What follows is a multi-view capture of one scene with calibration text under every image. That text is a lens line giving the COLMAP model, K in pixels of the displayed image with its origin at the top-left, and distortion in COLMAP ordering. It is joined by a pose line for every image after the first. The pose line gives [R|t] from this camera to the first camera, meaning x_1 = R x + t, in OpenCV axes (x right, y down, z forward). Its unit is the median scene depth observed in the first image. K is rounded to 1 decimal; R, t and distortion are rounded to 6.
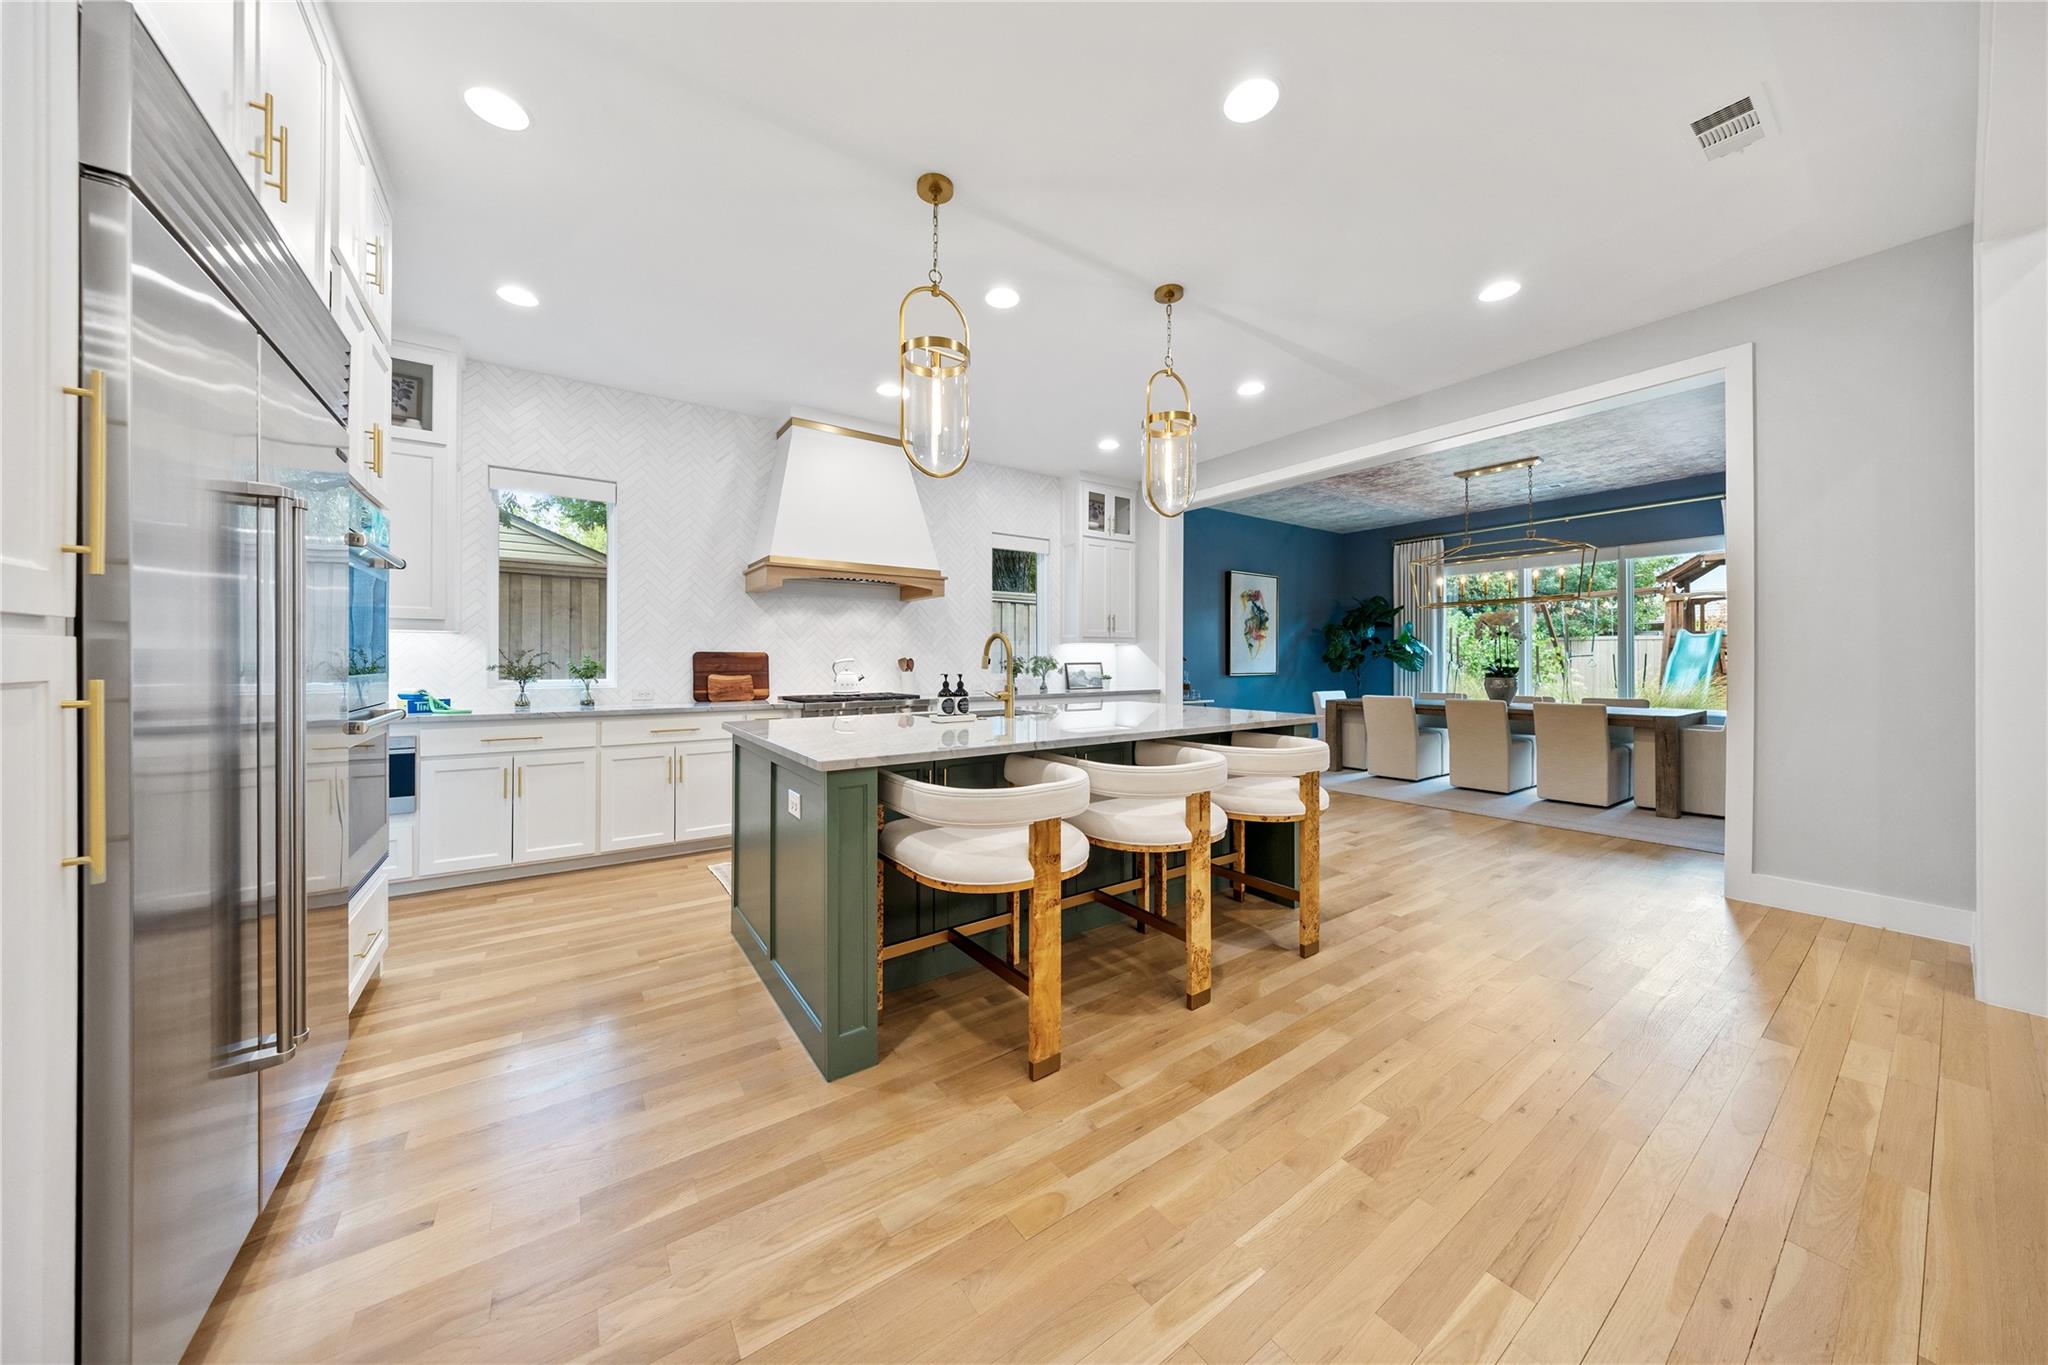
lens RADIAL K [[660.8, 0, 1029.8], [0, 660.8, 662.9], [0, 0, 1]] dist [-0.005123, -0.000586]
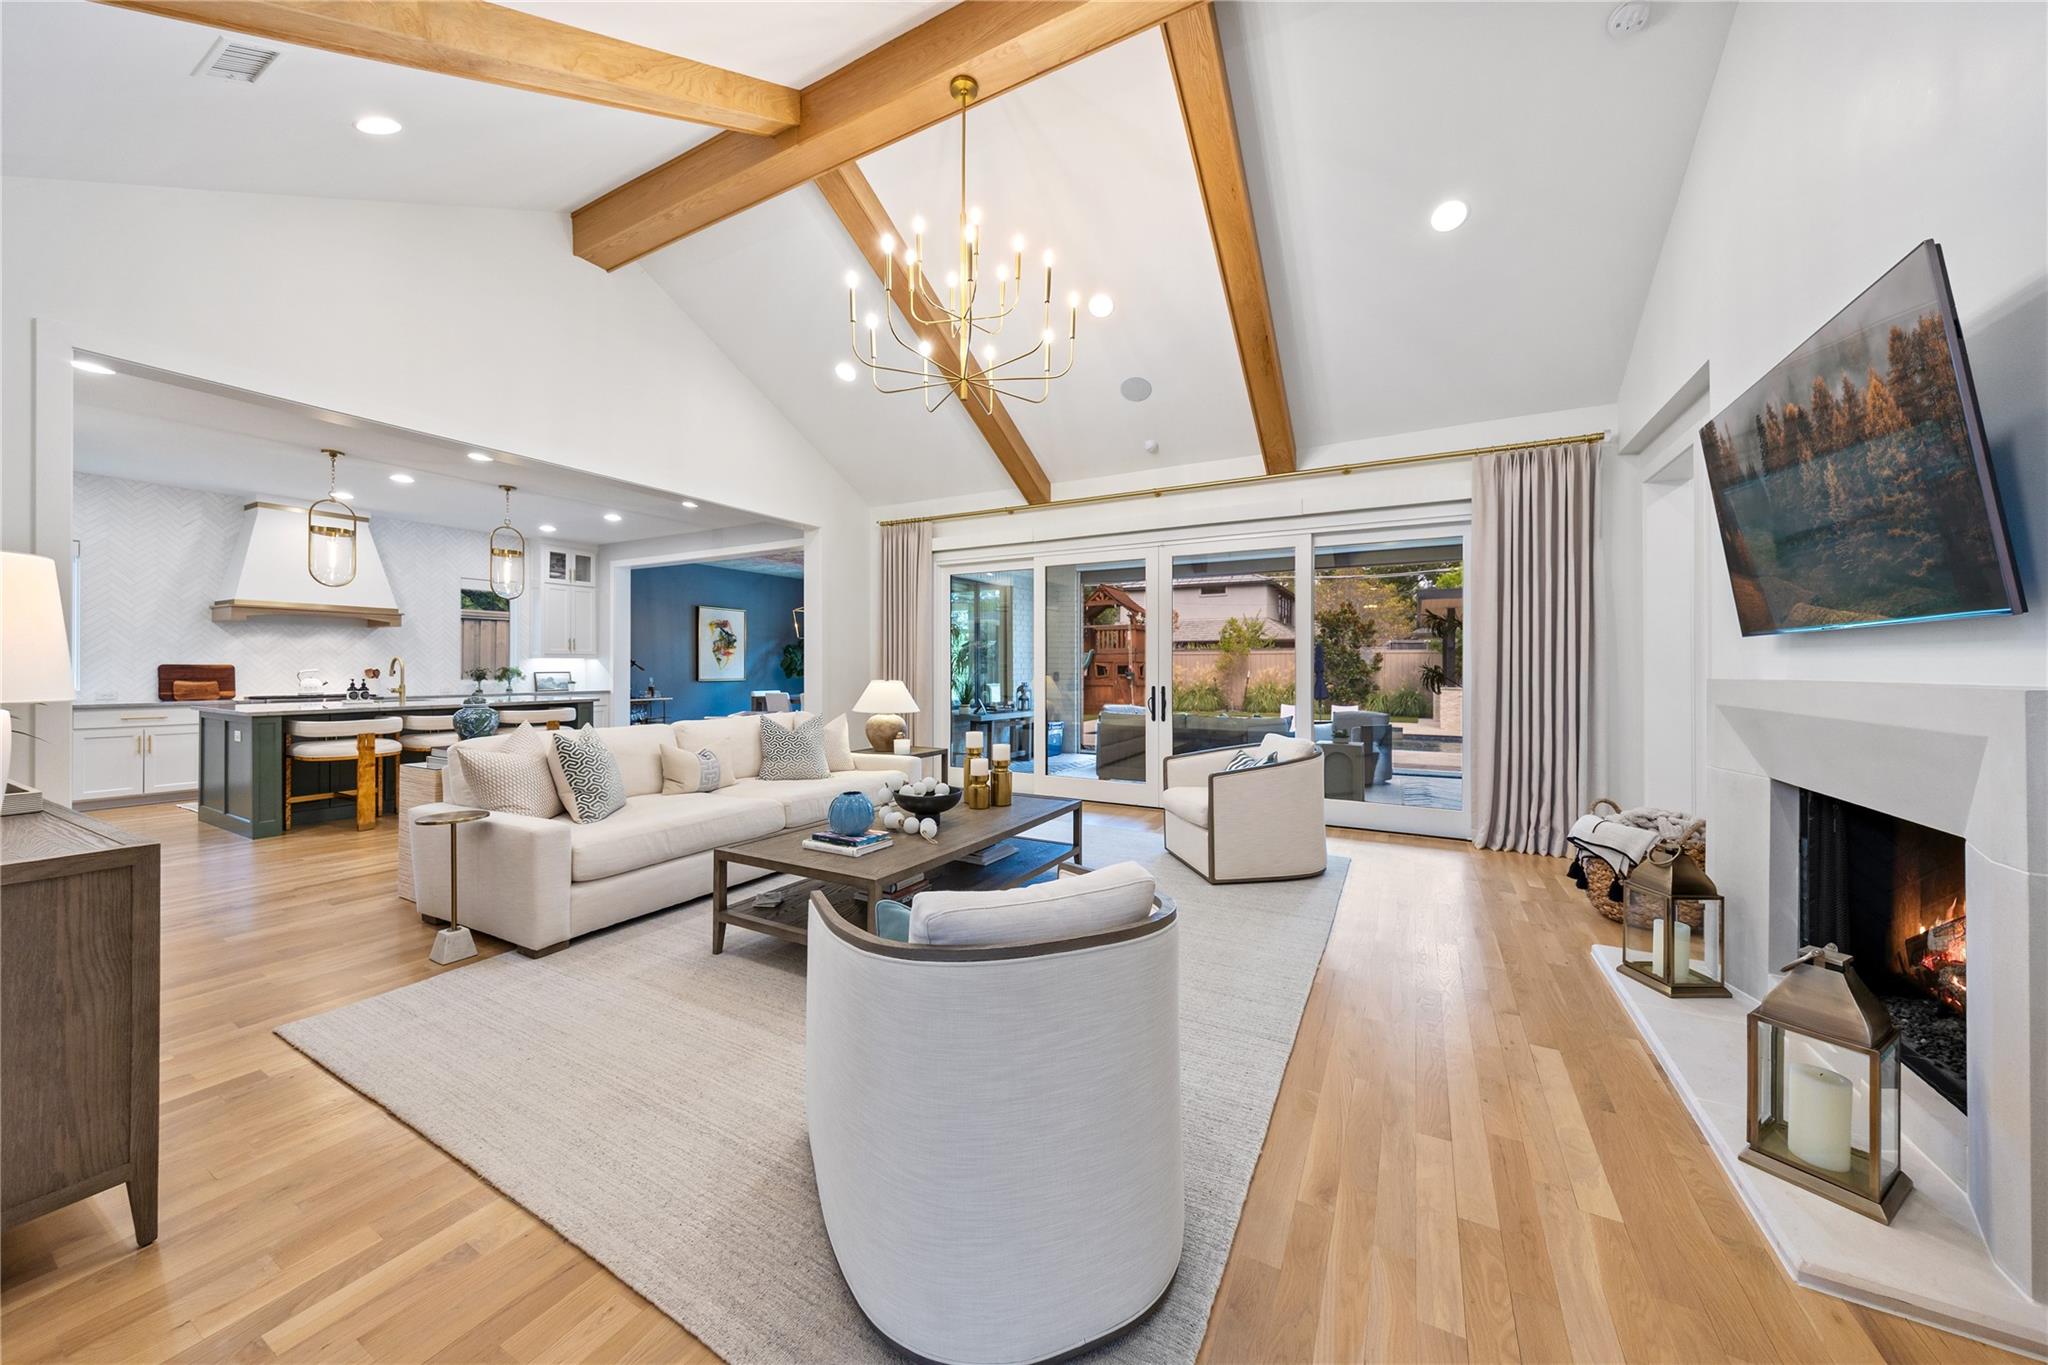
lens RADIAL K [[701.1, 0, 1029.4], [0, 701.1, 668.8], [0, 0, 1]] dist [-0.006701, 0.000004]
pose [[0.898466, 0.003986, 0.439024, 0.428309], [-0.003758, 0.999992, -0.001388, -0.010534], [-0.439026, -0.000403, 0.898474, -0.965251]]
